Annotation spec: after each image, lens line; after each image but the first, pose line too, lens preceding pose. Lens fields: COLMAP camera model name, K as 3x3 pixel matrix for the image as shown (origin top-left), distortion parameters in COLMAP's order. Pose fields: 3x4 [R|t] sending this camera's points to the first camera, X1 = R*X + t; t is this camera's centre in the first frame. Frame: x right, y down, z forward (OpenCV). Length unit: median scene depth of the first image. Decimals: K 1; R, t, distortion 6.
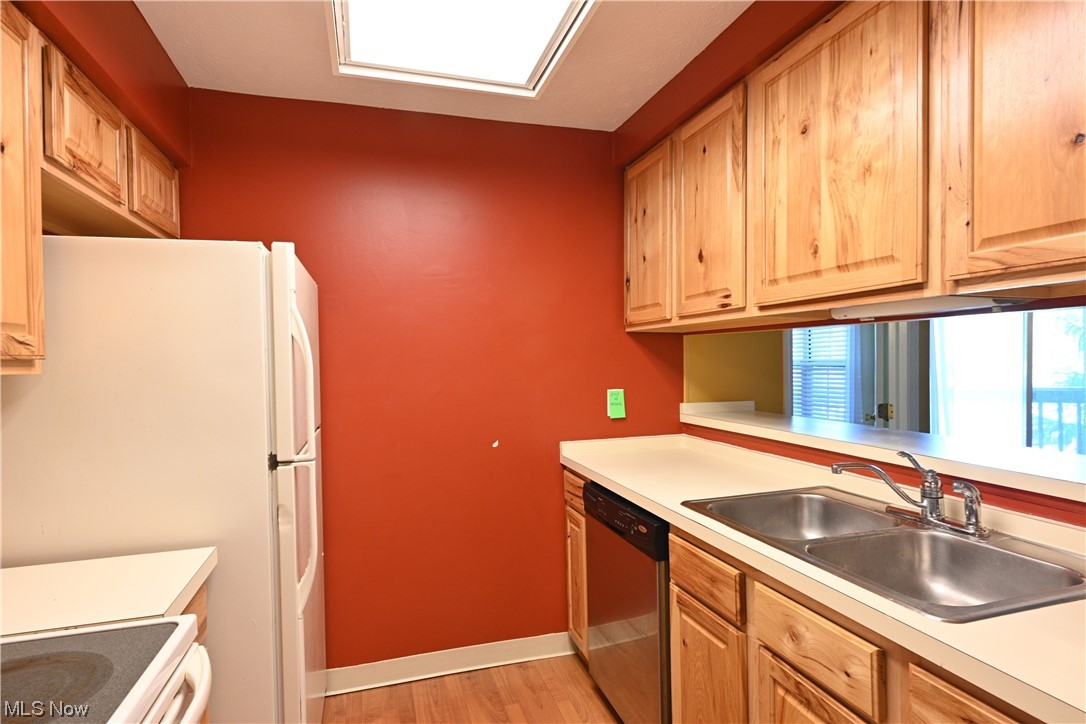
lens RADIAL K [[565.5, 0, 536.1], [0, 565.5, 367.7], [0, 0, 1]] dist [-0.000795, -0.001235]
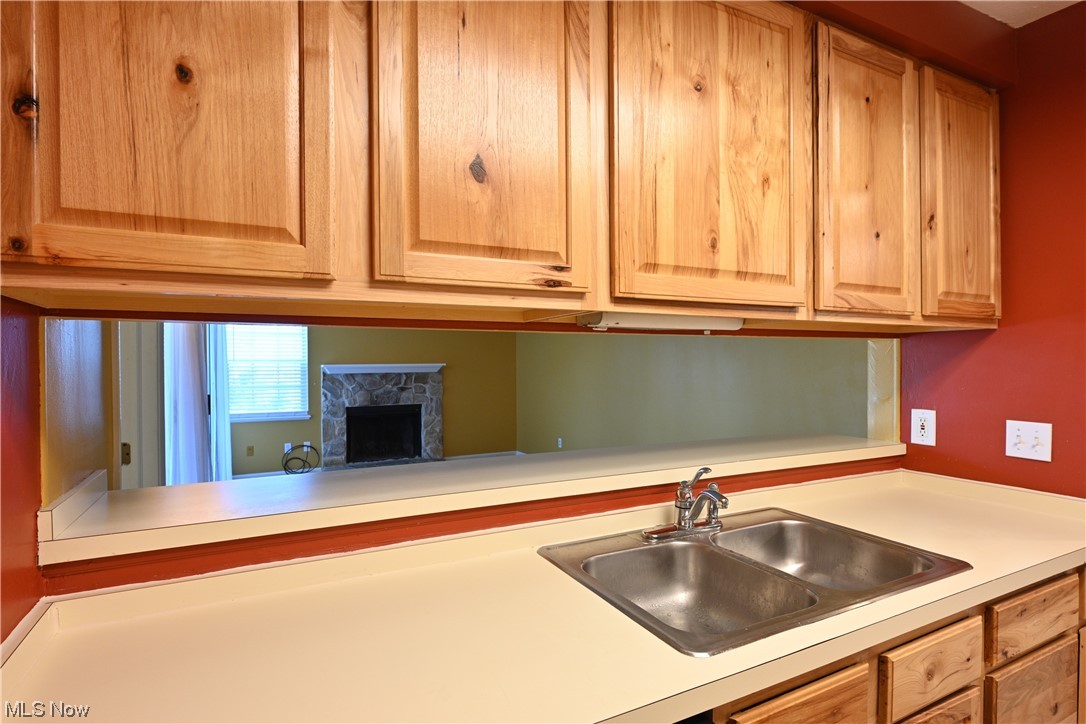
lens RADIAL K [[565.8, 0, 543.0], [0, 565.8, 362.8], [0, 0, 1]] dist [-0.000817, -0.001062]
pose [[-0.192654, 0.006687, 0.981244, -0.257844], [0.020896, 0.999778, -0.002711, -0.038031], [-0.981044, 0.019982, -0.192751, 1.384474]]
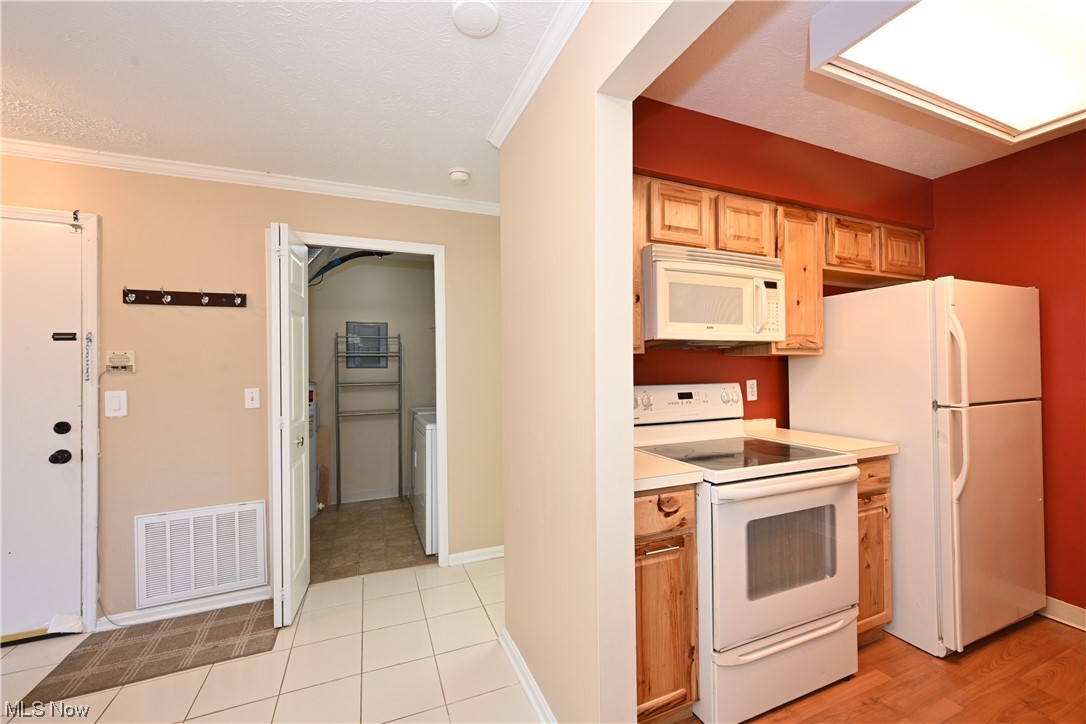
lens RADIAL K [[427.5, 0, 540.1], [0, 427.5, 362.7], [0, 0, 1]] dist [-0.001168, -0.000003]
pose [[0.102310, 0.005486, -0.994737, 0.673239], [-0.008300, 0.999955, 0.004661, 0.038346], [0.994718, 0.007780, 0.102351, -0.321791]]
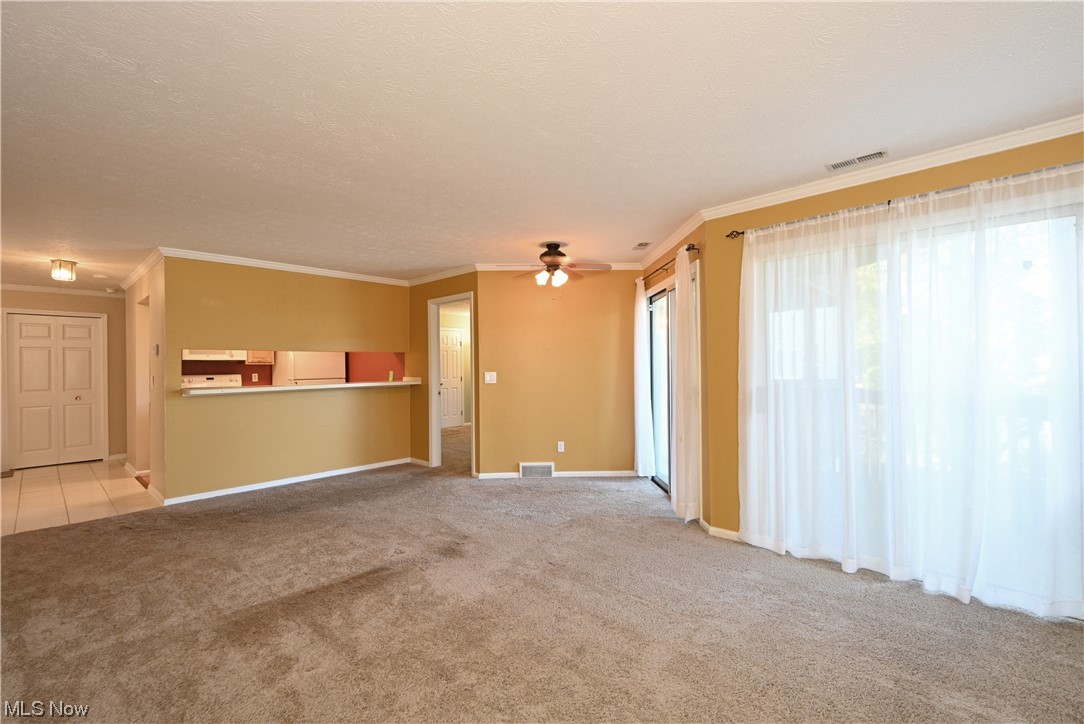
lens RADIAL K [[471.2, 0, 542.0], [0, 471.2, 362.0], [0, 0, 1]] dist [-0.001812, -0.000073]
pose [[0.507106, -0.000639, -0.861884, 4.692108], [-0.009303, 0.999937, -0.006215, -0.007706], [0.861834, 0.011169, 0.507068, 0.741035]]
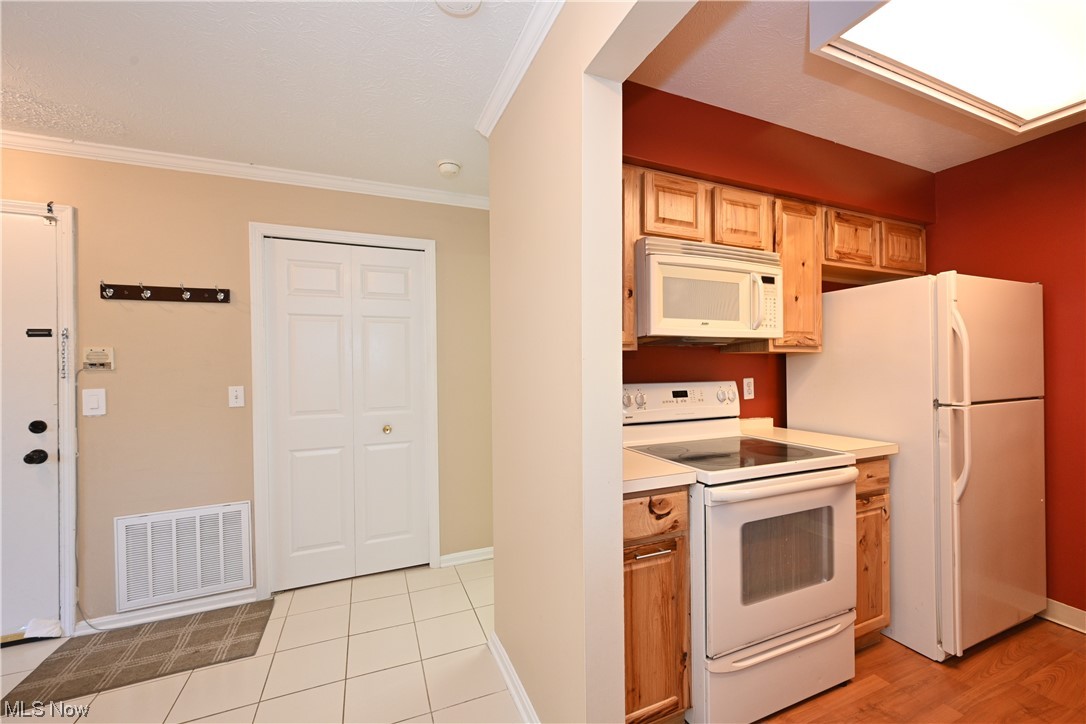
lens RADIAL K [[426.5, 0, 541.8], [0, 426.5, 365.8], [0, 0, 1]] dist [-0.001189, -0.000068]
pose [[0.105812, 0.014434, -0.994281, 0.634176], [-0.008899, 0.999868, 0.013568, 0.044273], [0.994346, 0.007413, 0.105927, -0.287921]]
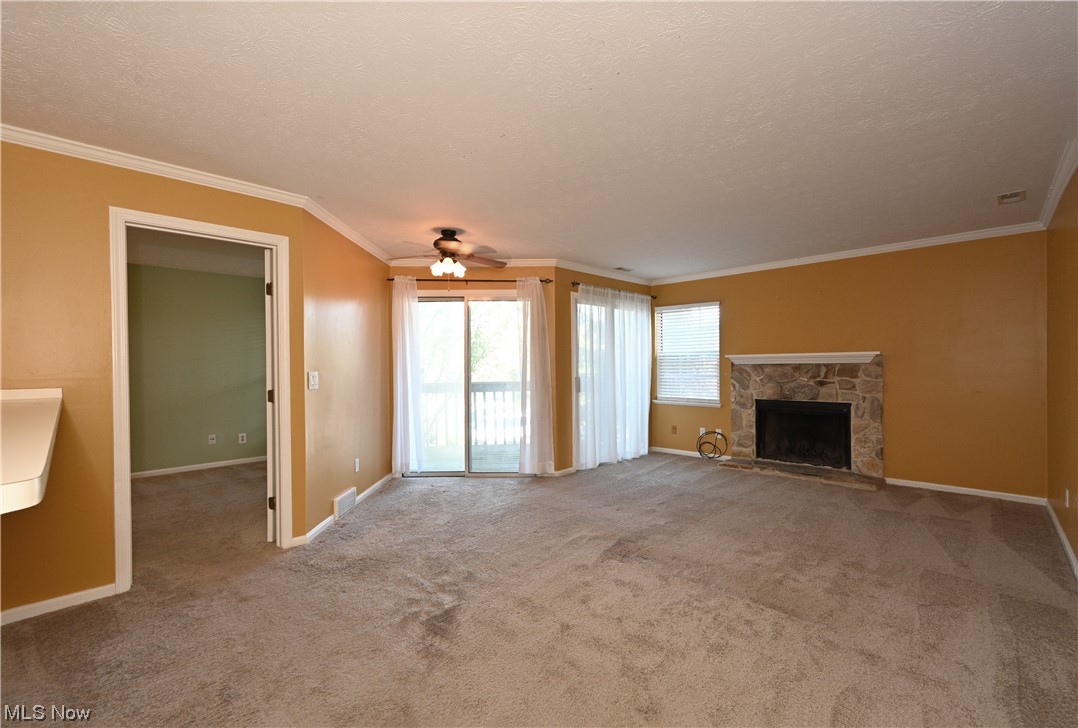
lens RADIAL K [[463.7, 0, 534.5], [0, 463.7, 367.2], [0, 0, 1]] dist [0.001774, 0.000347]
pose [[0.878023, 0.001211, 0.478617, 1.362296], [0.006174, 0.999885, -0.013857, 0.069254], [-0.478579, 0.015122, 0.877914, -0.339548]]
